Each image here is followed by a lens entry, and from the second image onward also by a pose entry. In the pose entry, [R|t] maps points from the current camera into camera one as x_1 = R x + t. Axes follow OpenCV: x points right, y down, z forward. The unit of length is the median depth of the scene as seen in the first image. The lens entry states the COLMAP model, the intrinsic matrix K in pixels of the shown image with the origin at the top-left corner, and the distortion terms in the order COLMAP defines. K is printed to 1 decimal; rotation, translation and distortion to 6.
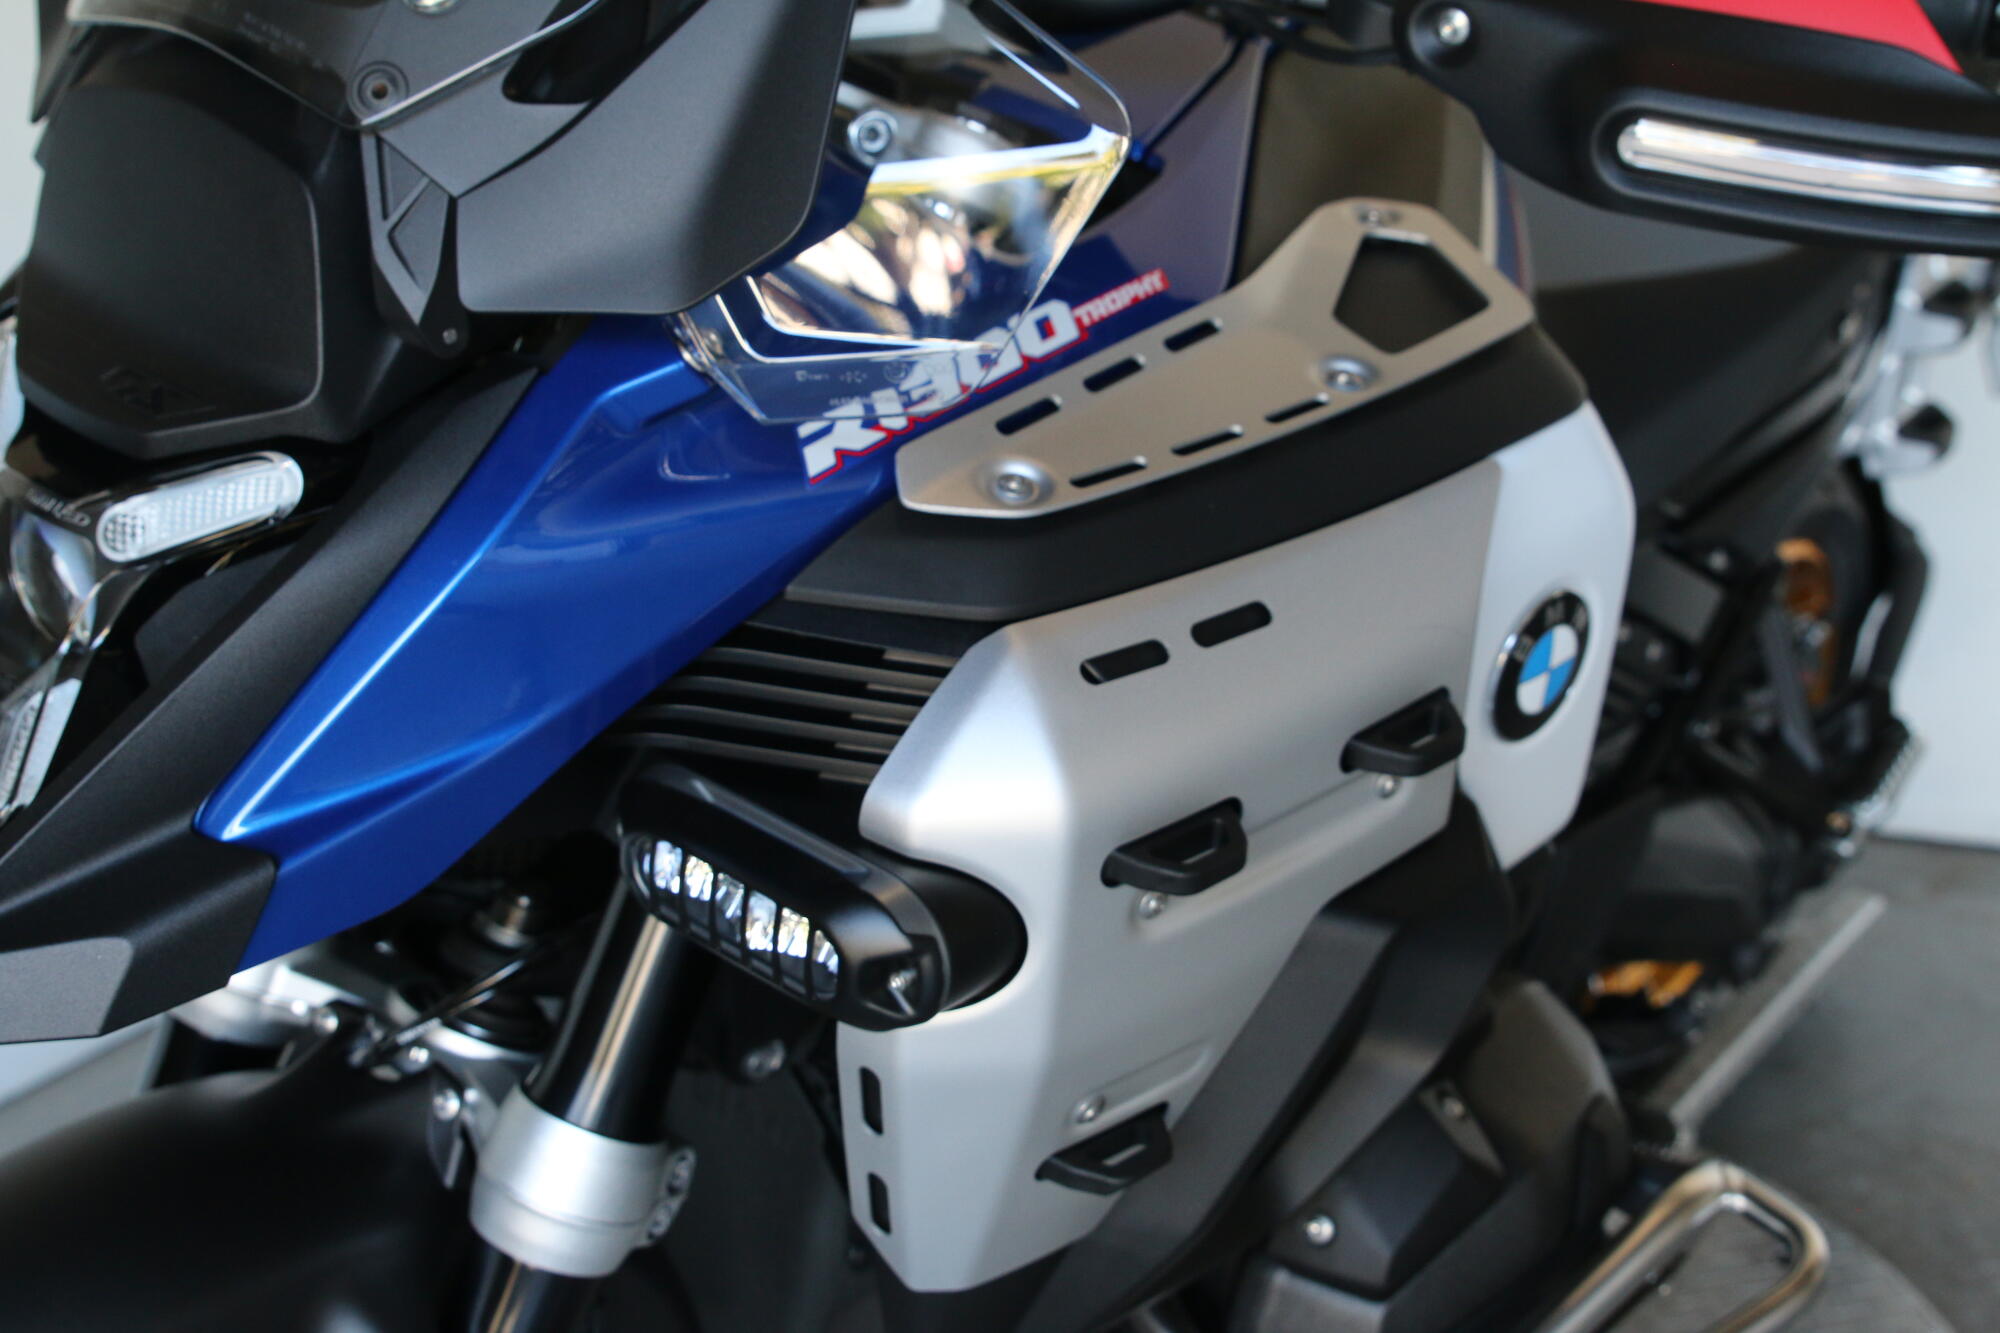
lens RADIAL K [[2504.7, 0, 1011.0], [0, 2504.7, 635.7], [0, 0, 1]] dist [-0.070561, 0.000000]
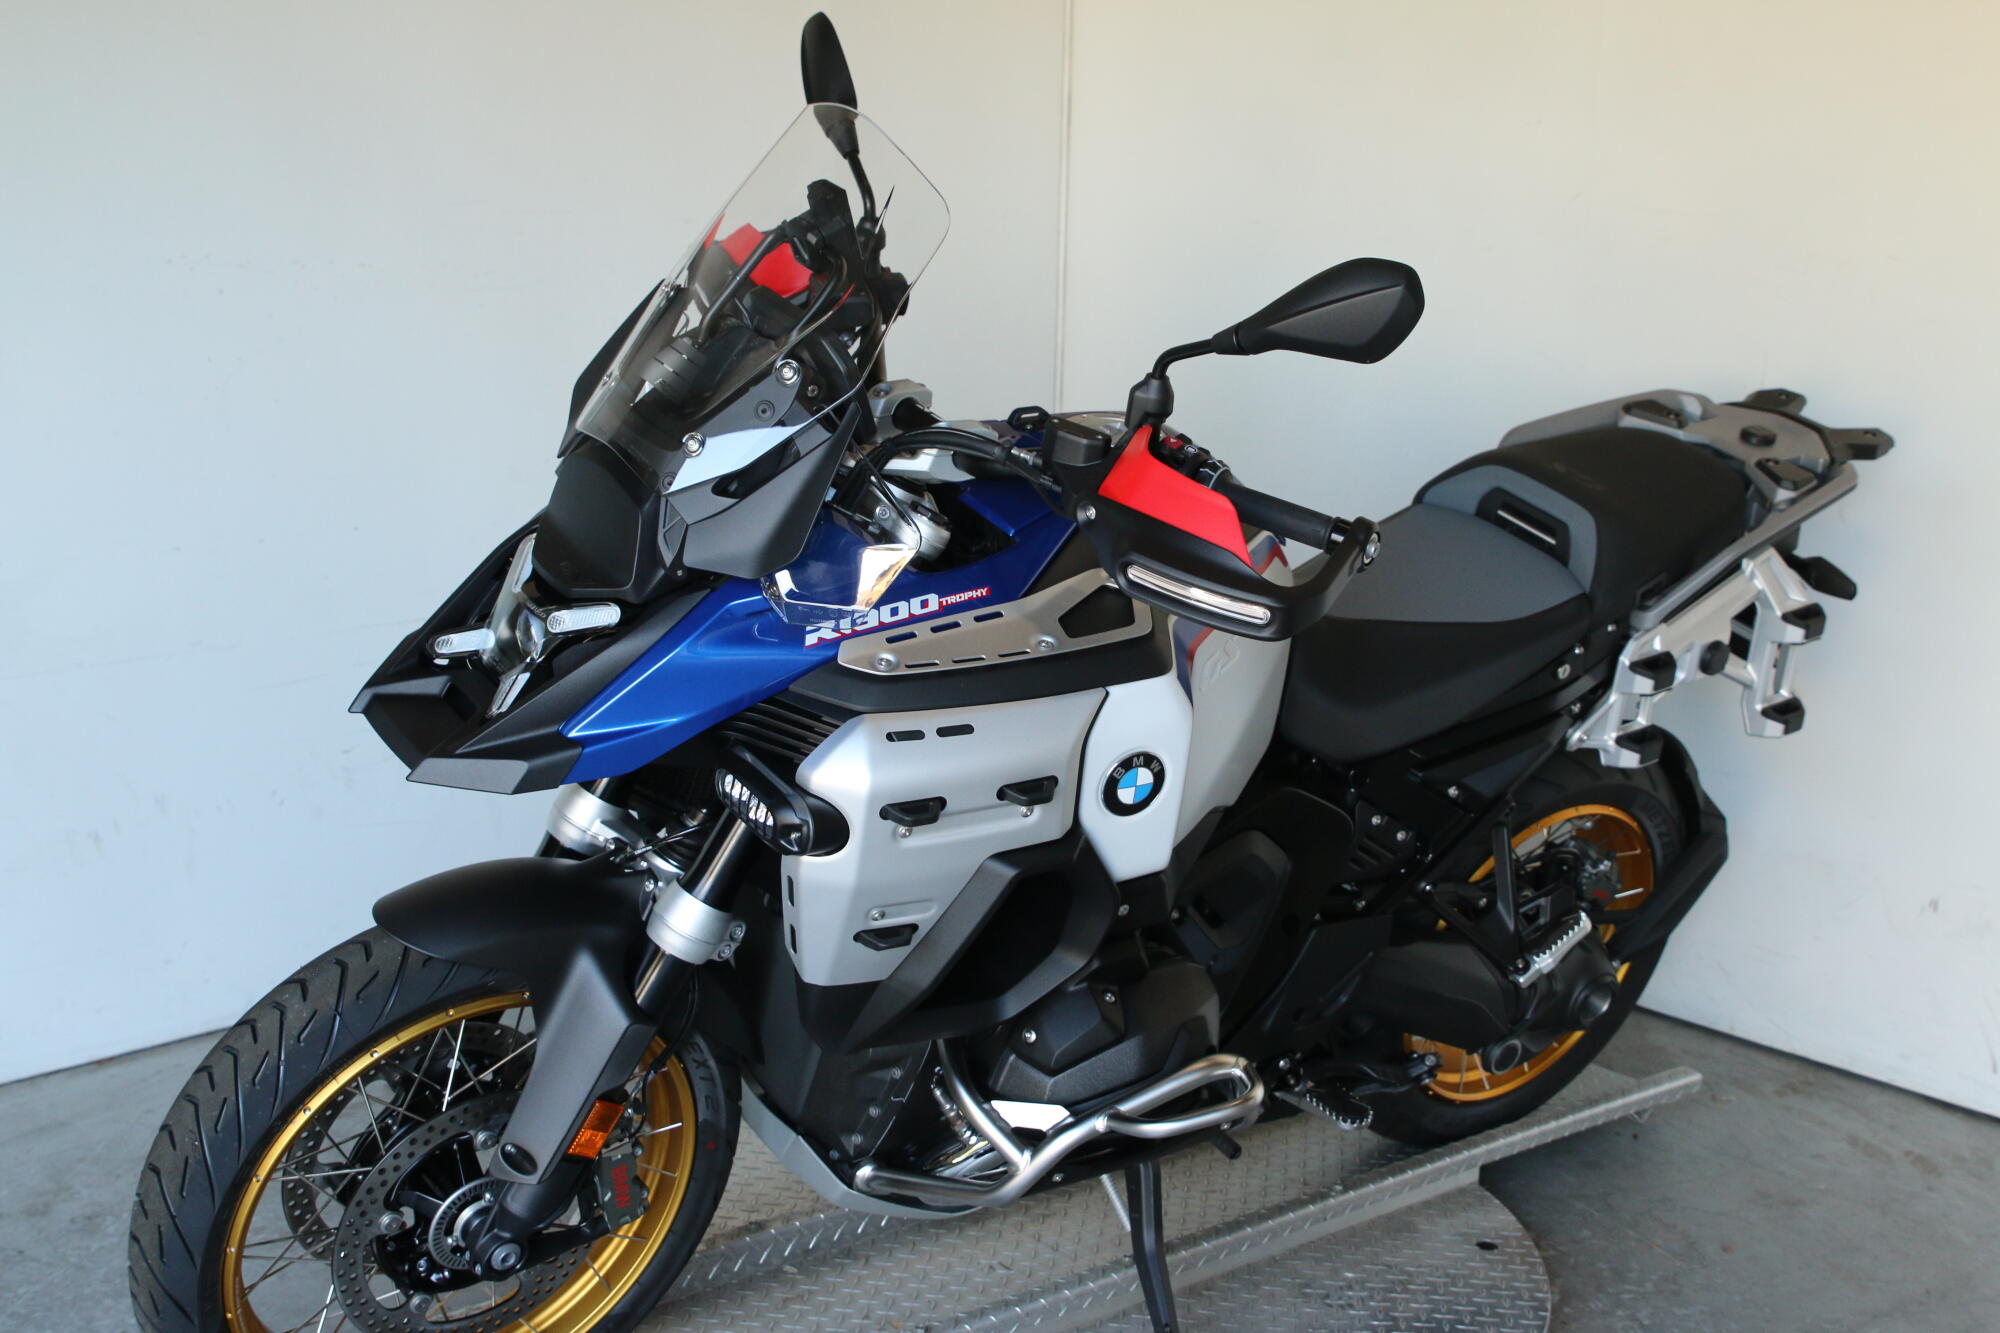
lens RADIAL K [[2504.7, 0, 998.4], [0, 2504.7, 668.8], [0, 0, 1]] dist [-0.070561, 0.000000]
pose [[0.963324, 0.171390, -0.206474, 0.654872], [-0.183560, 0.982146, -0.041160, 0.030937], [0.195733, 0.077551, 0.977586, -1.514240]]
